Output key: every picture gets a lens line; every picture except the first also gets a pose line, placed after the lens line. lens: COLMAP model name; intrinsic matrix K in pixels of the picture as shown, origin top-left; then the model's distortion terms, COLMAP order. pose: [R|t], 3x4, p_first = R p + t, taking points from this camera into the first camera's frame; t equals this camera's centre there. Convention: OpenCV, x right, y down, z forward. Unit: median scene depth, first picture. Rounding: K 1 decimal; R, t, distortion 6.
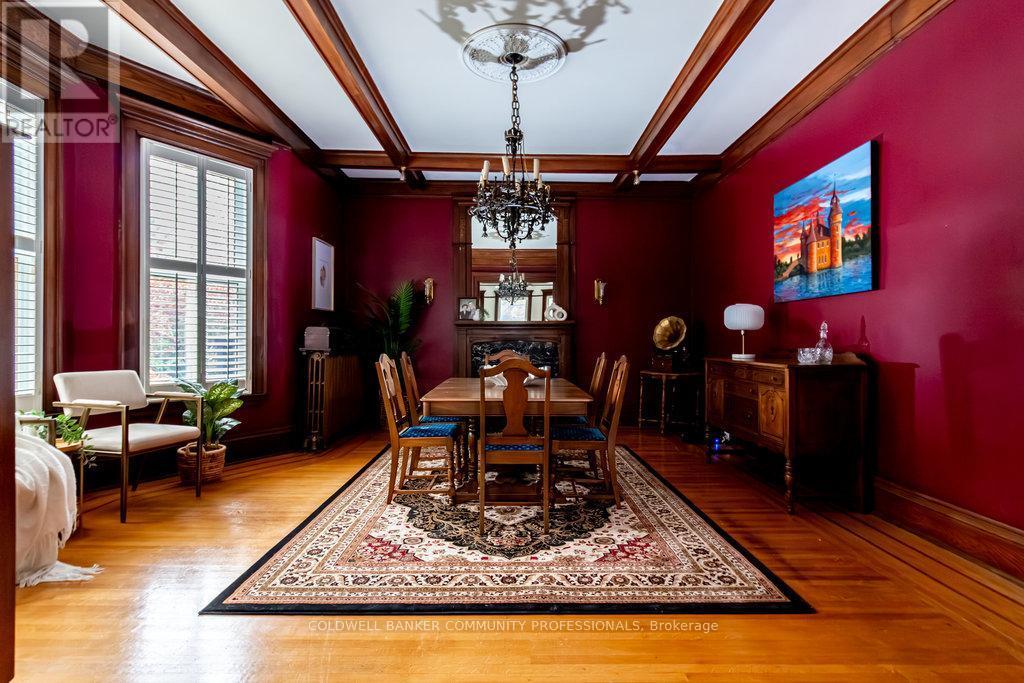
lens RADIAL K [[525.5, 0, 517.0], [0, 525.5, 337.9], [0, 0, 1]] dist [-0.000294, -0.000411]
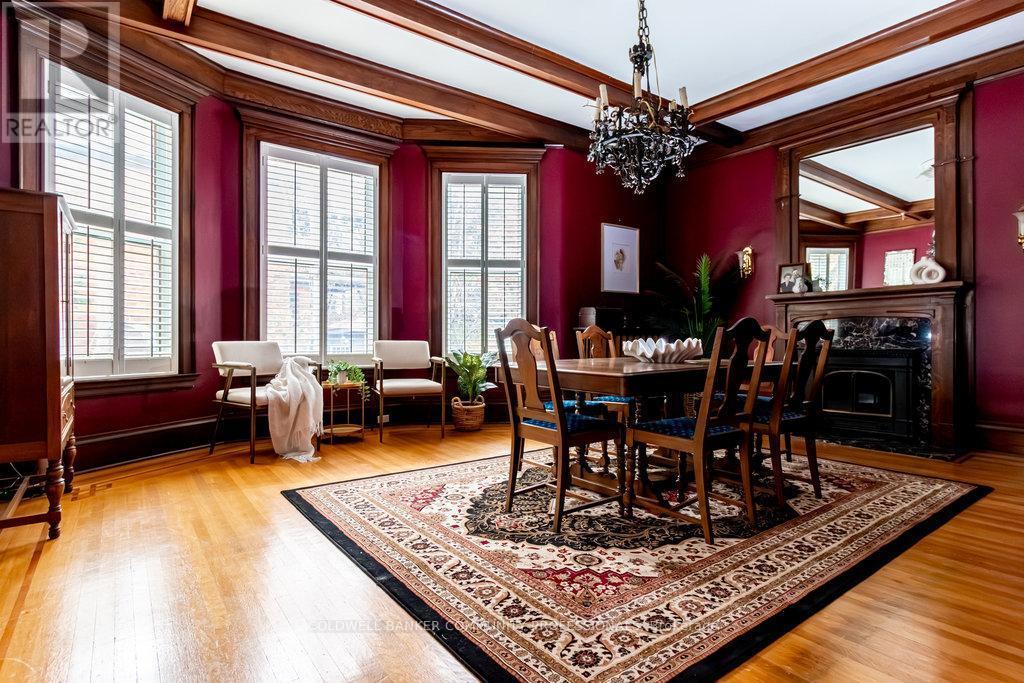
lens RADIAL K [[525.5, 0, 517.0], [0, 525.5, 337.9], [0, 0, 1]] dist [-0.000294, -0.000411]
pose [[0.594902, -0.004384, -0.803786, 0.632990], [0.007149, 0.999974, -0.000162, 0.064803], [0.803767, -0.005650, 0.594918, 0.431436]]
